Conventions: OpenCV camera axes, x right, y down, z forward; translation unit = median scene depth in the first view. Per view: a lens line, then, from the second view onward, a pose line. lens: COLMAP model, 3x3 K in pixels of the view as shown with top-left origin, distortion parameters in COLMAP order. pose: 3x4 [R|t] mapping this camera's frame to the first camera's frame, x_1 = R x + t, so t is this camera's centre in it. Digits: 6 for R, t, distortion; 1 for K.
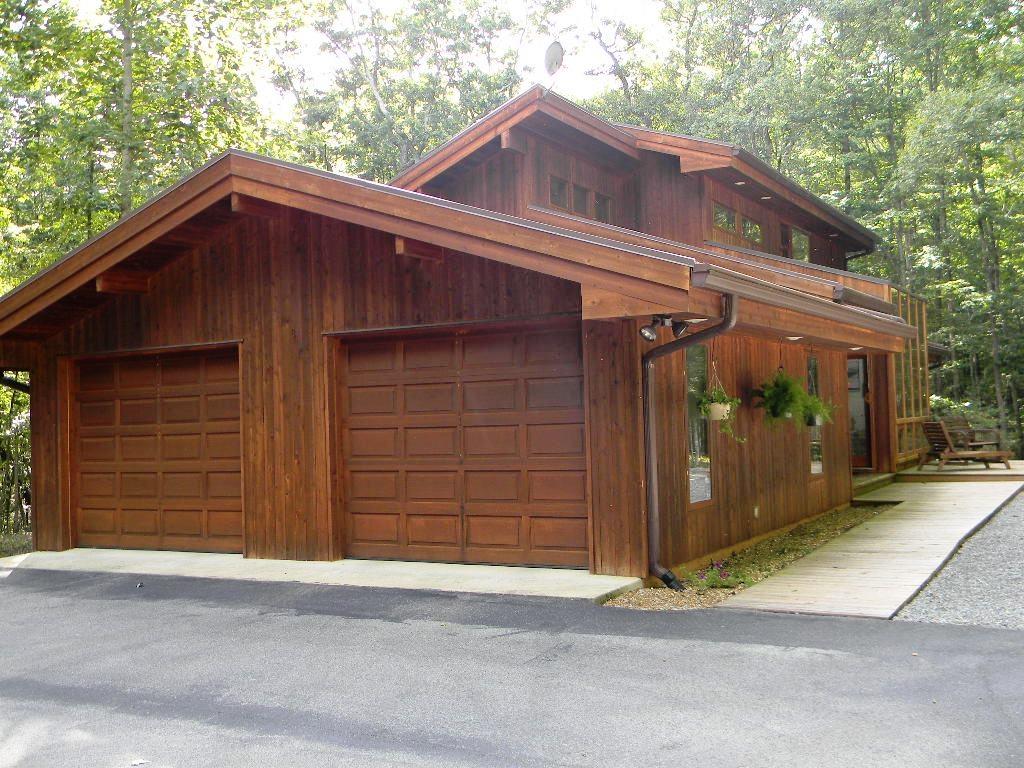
lens RADIAL K [[1075.1, 0, 513.2], [0, 1075.1, 381.1], [0, 0, 1]] dist [-0.014140, 0.000000]
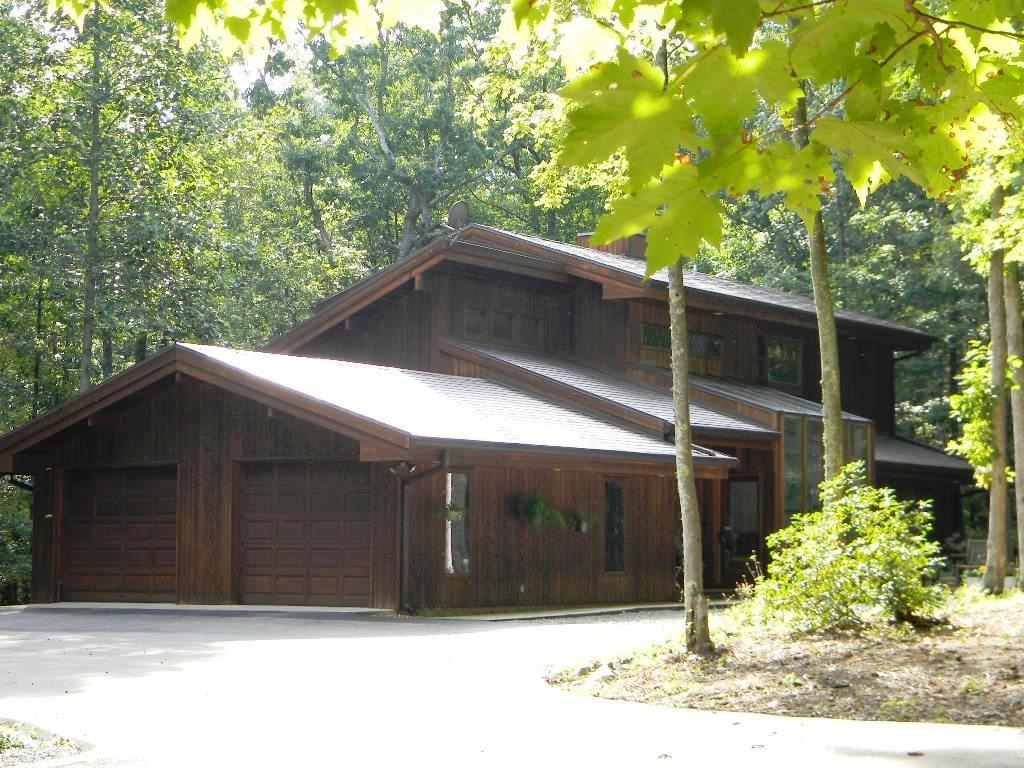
lens RADIAL K [[2004.9, 0, 511.5], [0, 2004.9, 384.6], [0, 0, 1]] dist [-0.041646, 0.000000]
pose [[0.994267, 0.024338, -0.104122, 0.518889], [-0.029521, 0.998386, -0.048523, -0.023347], [0.102773, 0.051318, 0.993380, -1.816586]]
